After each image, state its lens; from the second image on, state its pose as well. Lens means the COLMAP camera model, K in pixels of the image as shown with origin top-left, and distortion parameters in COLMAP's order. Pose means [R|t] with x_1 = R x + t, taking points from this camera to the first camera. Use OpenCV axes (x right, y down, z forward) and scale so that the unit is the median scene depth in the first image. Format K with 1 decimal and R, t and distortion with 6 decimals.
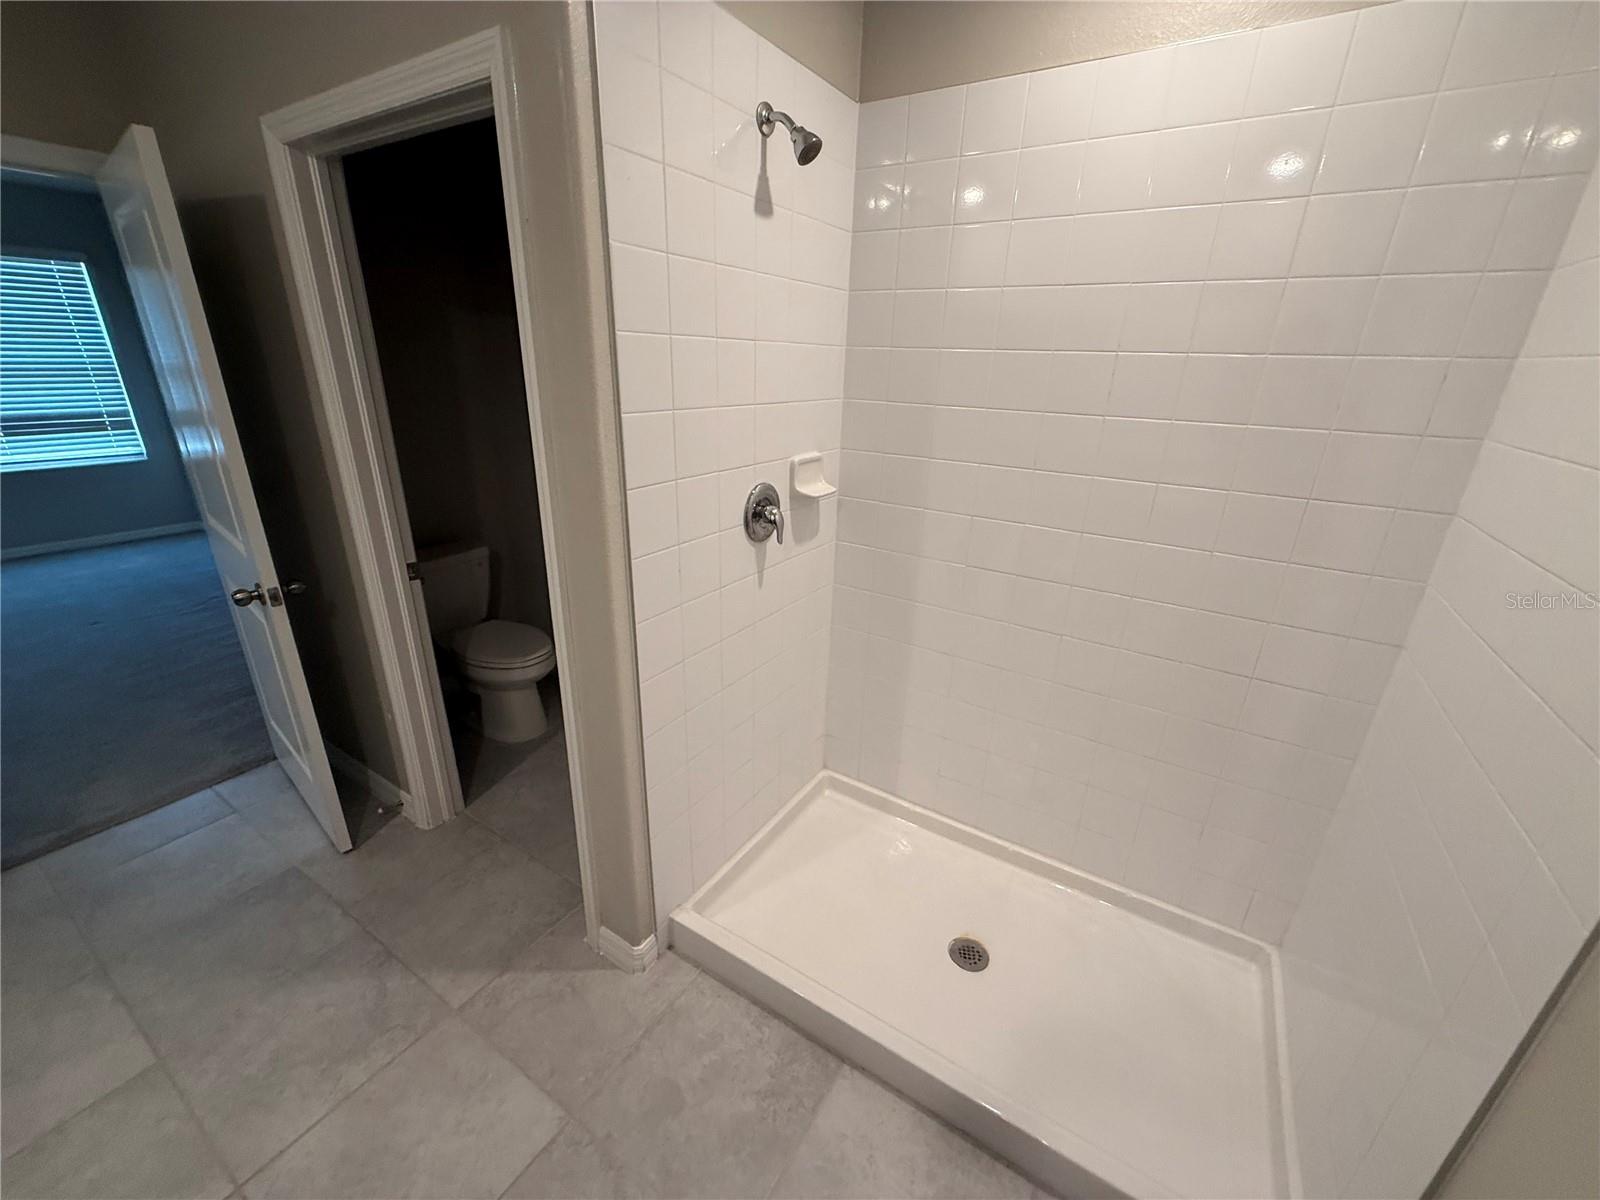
lens RADIAL K [[640.1, 0, 792.5], [0, 640.1, 606.9], [0, 0, 1]] dist [-0.001040, -0.000017]
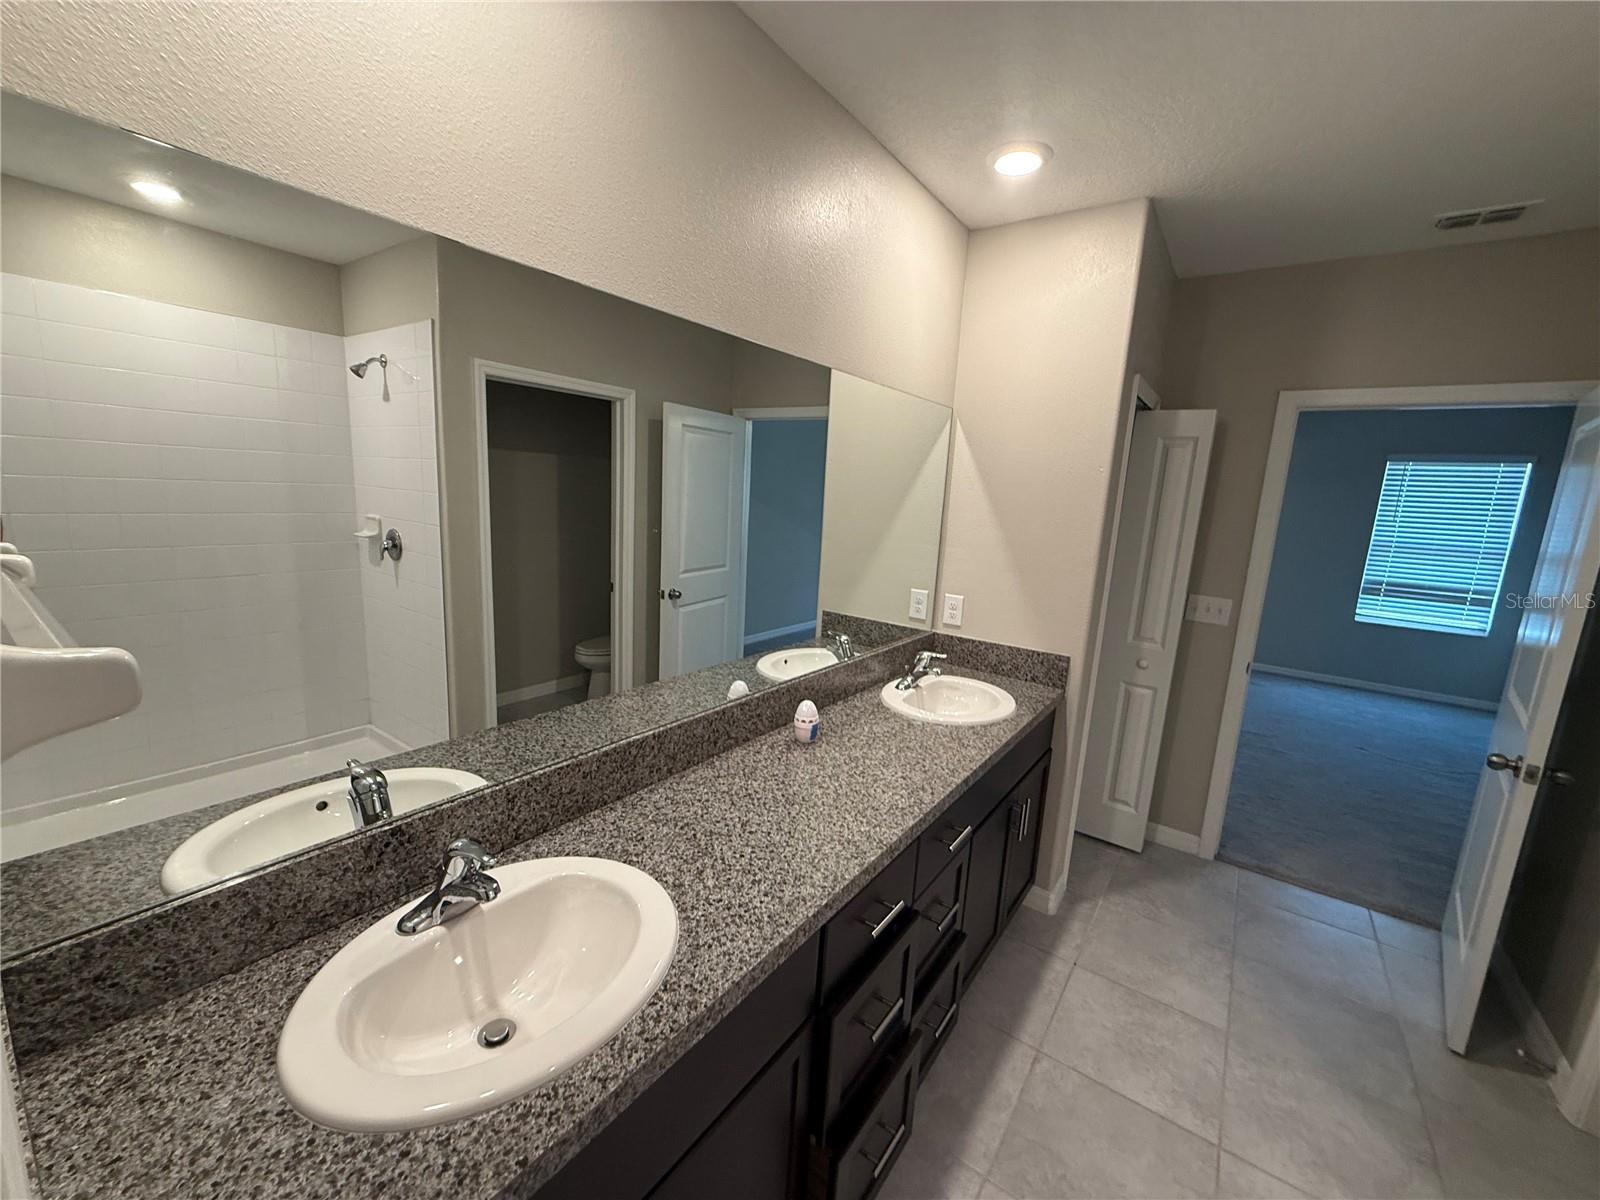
lens RADIAL K [[640.1, 0, 811.3], [0, 640.1, 589.9], [0, 0, 1]] dist [-0.001040, -0.000017]
pose [[-0.043130, 0.135736, -0.989806, 0.133892], [-0.422729, 0.895192, 0.141181, 0.047077], [0.905229, 0.424509, 0.018770, -0.109040]]
